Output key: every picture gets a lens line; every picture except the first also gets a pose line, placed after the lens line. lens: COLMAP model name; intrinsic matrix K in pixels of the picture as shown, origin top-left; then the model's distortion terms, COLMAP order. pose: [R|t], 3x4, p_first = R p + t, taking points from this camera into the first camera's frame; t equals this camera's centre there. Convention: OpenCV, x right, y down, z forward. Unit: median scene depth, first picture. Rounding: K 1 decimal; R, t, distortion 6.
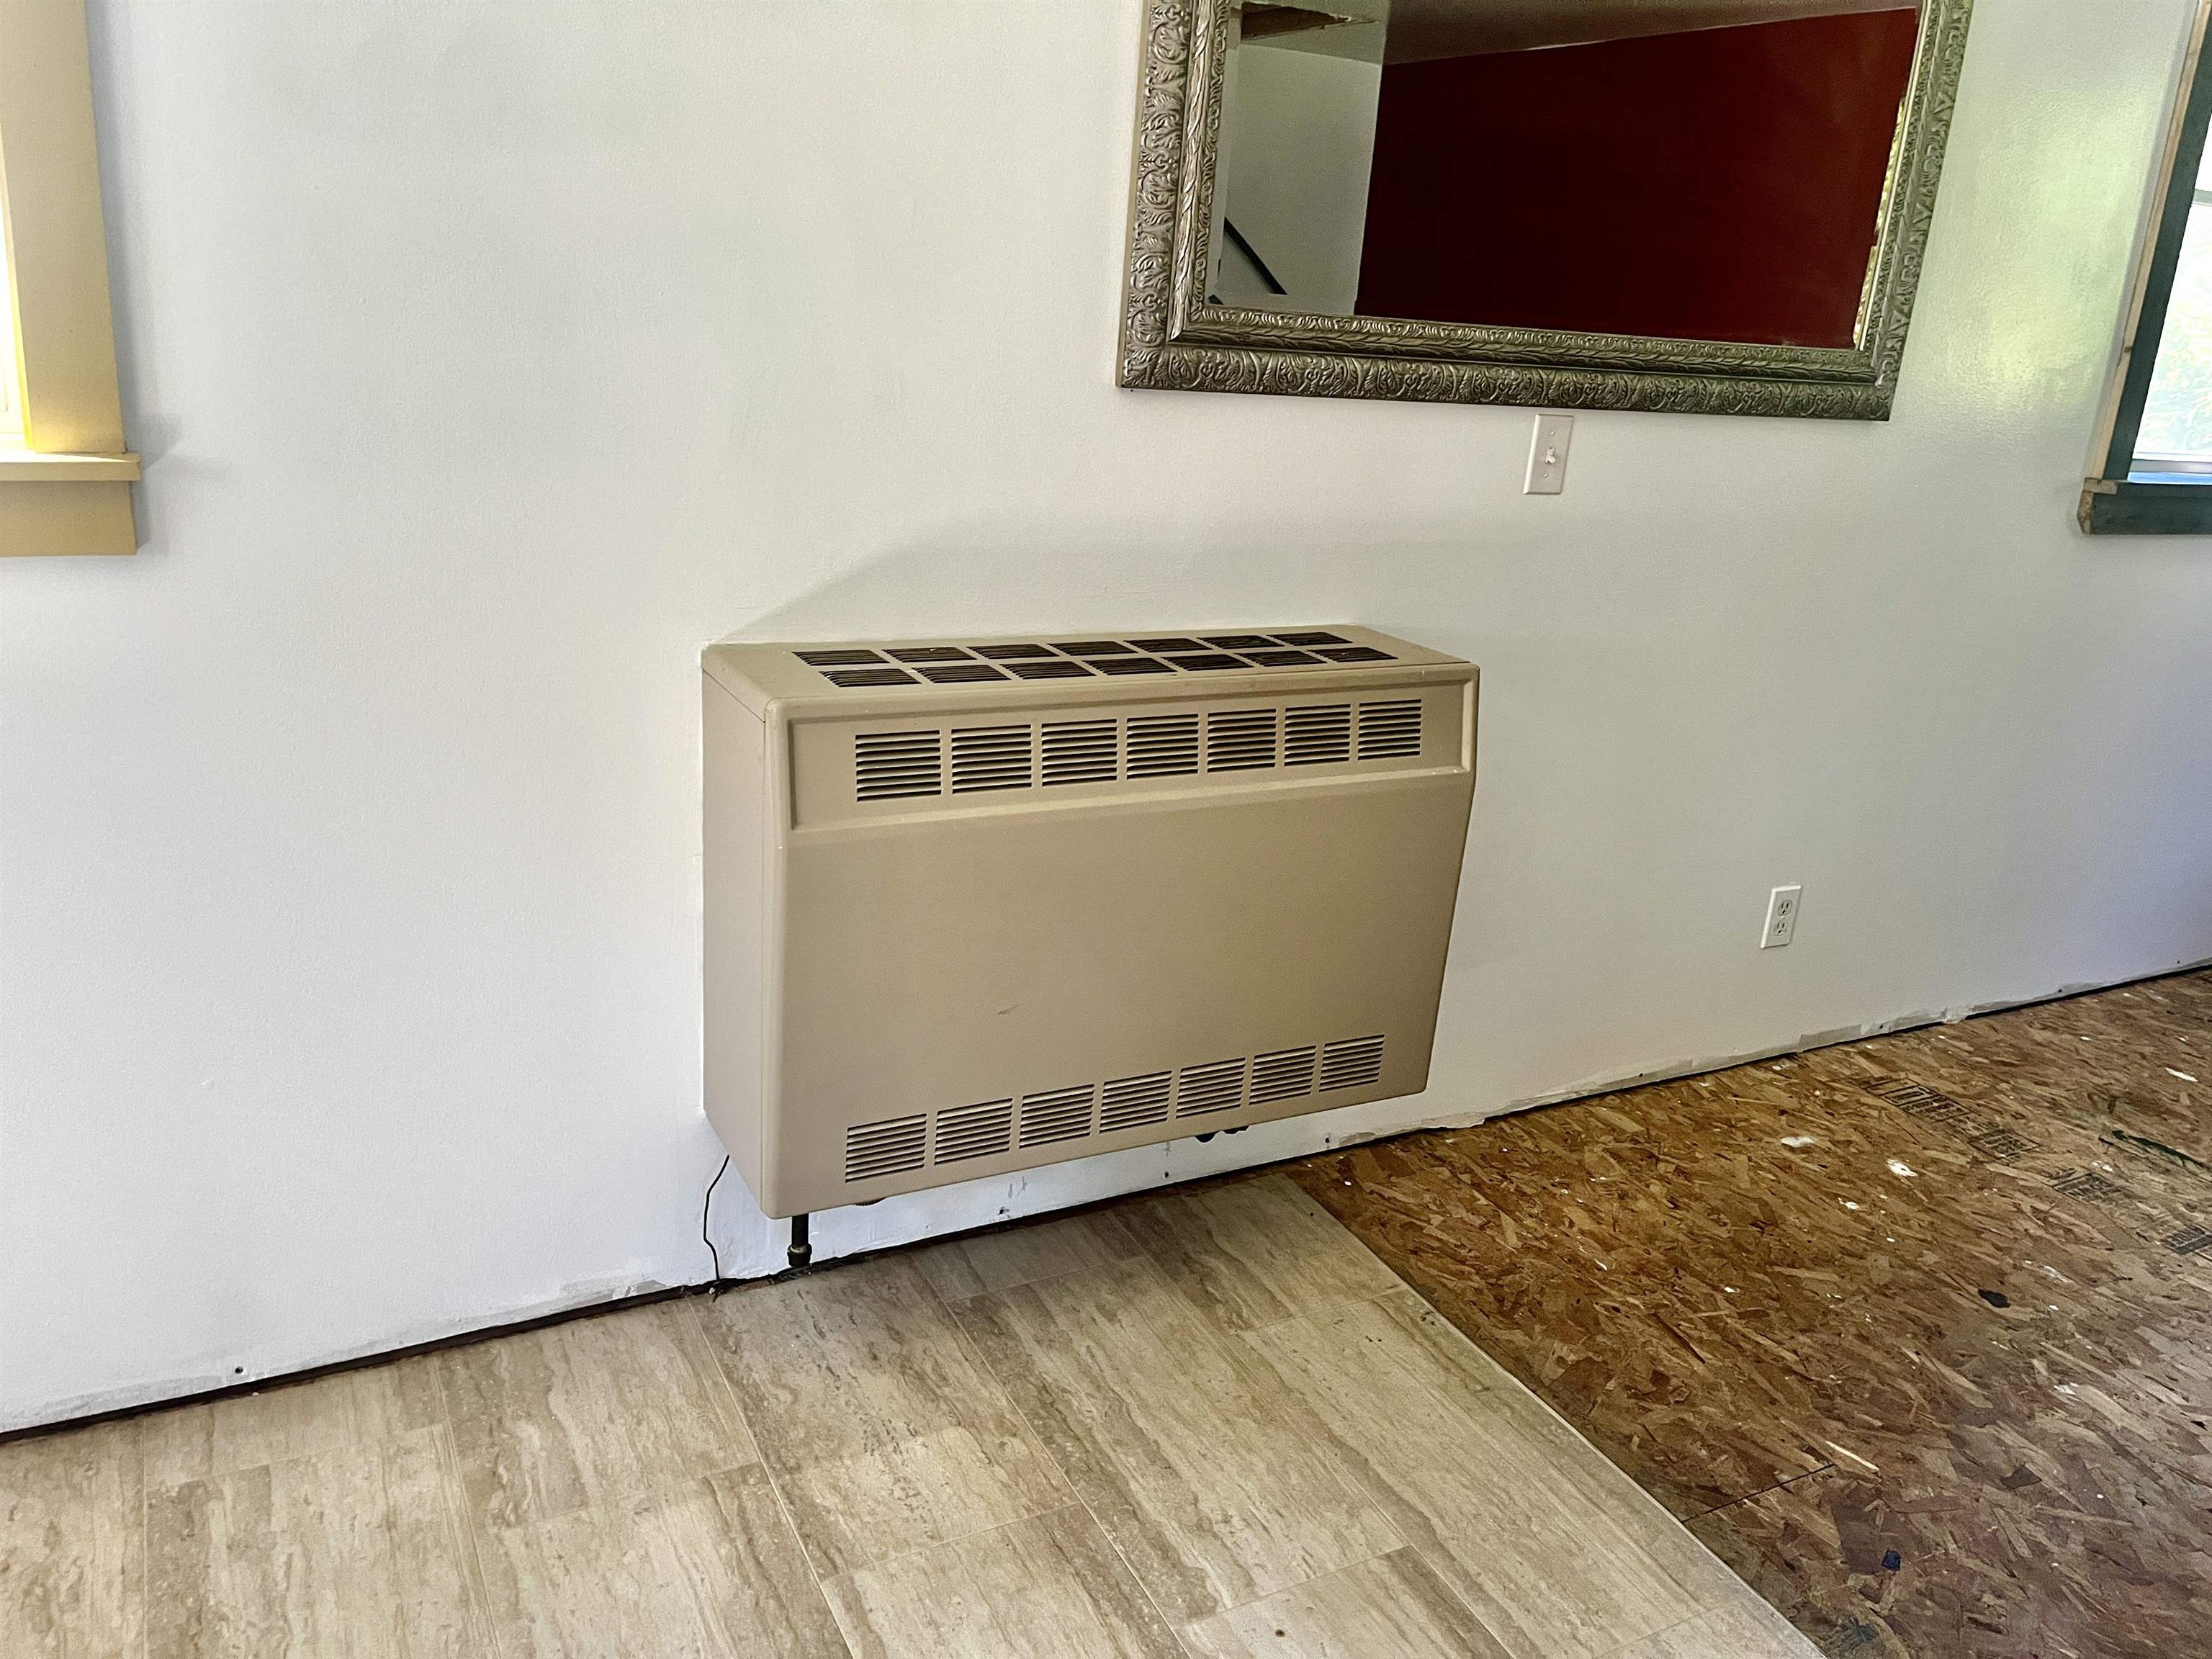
lens RADIAL K [[1715.9, 0, 1116.9], [0, 1715.9, 810.0], [0, 0, 1]] dist [0.057698, -0.091172]
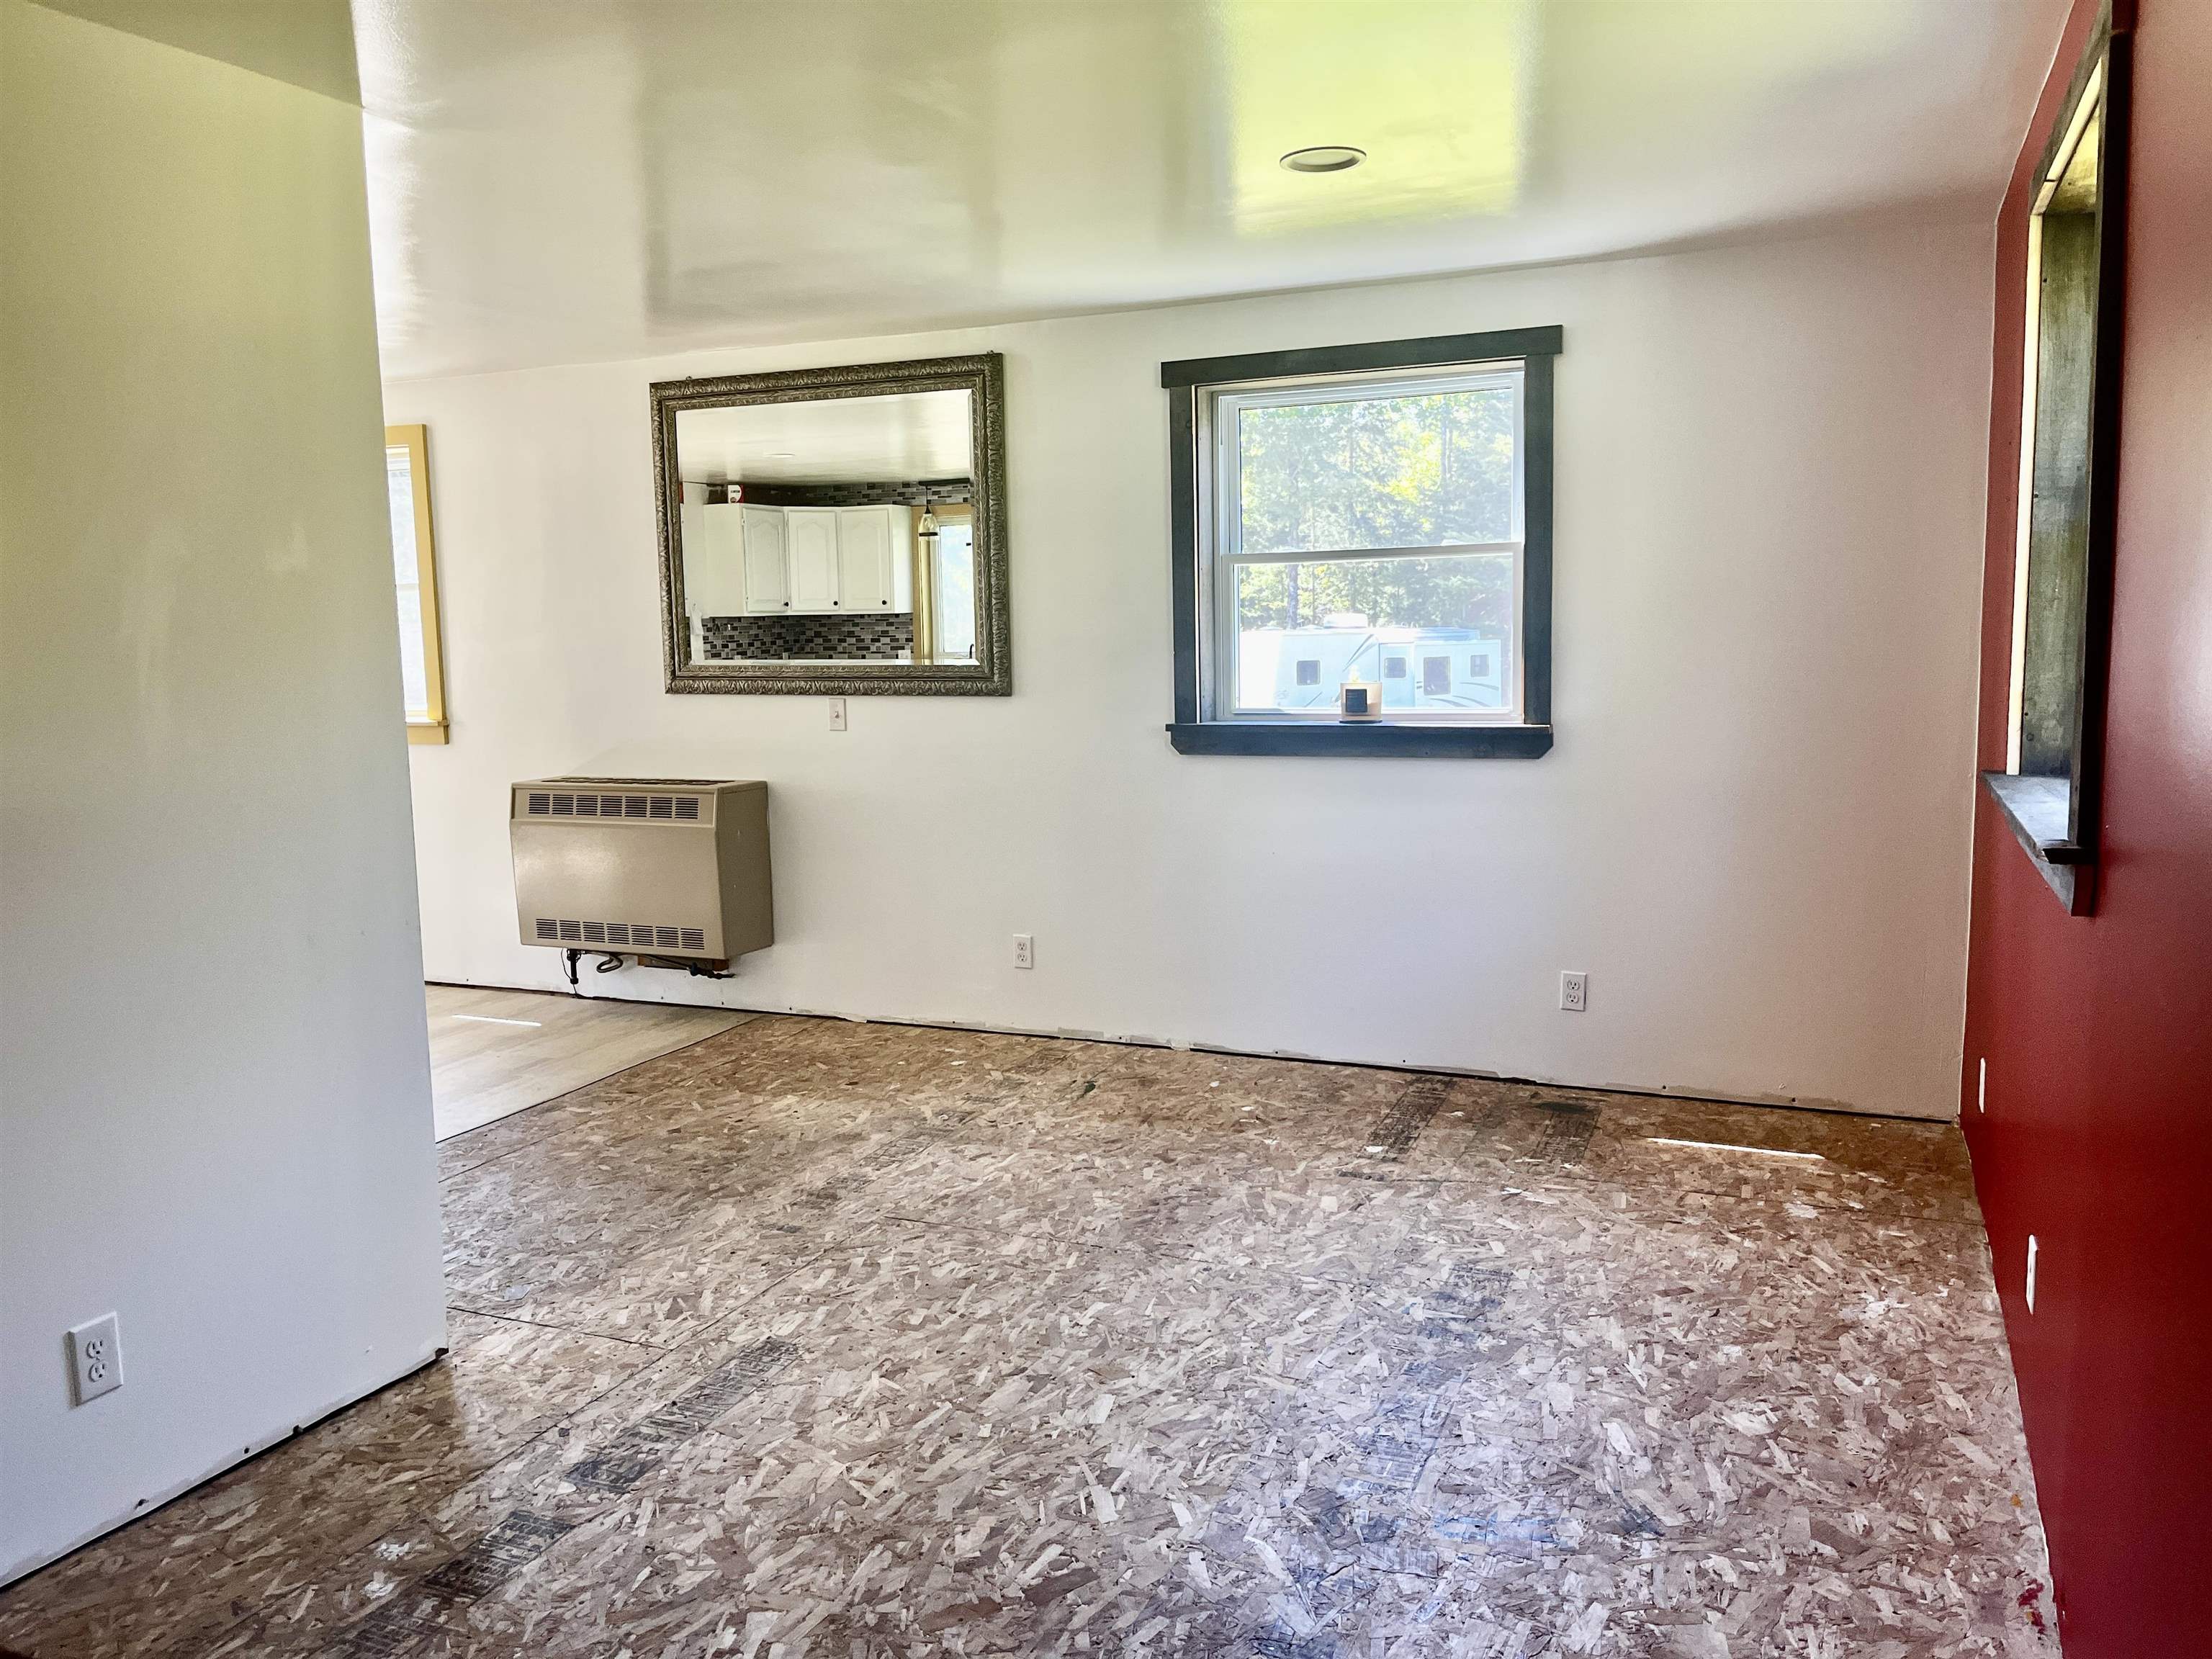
lens RADIAL K [[1715.9, 0, 1109.3], [0, 1715.9, 830.0], [0, 0, 1]] dist [0.057698, -0.091172]
pose [[0.607014, 0.012785, -0.794588, 2.400630], [-0.172458, 0.978162, -0.116008, 0.164812], [0.775753, 0.207451, 0.595963, -0.100636]]
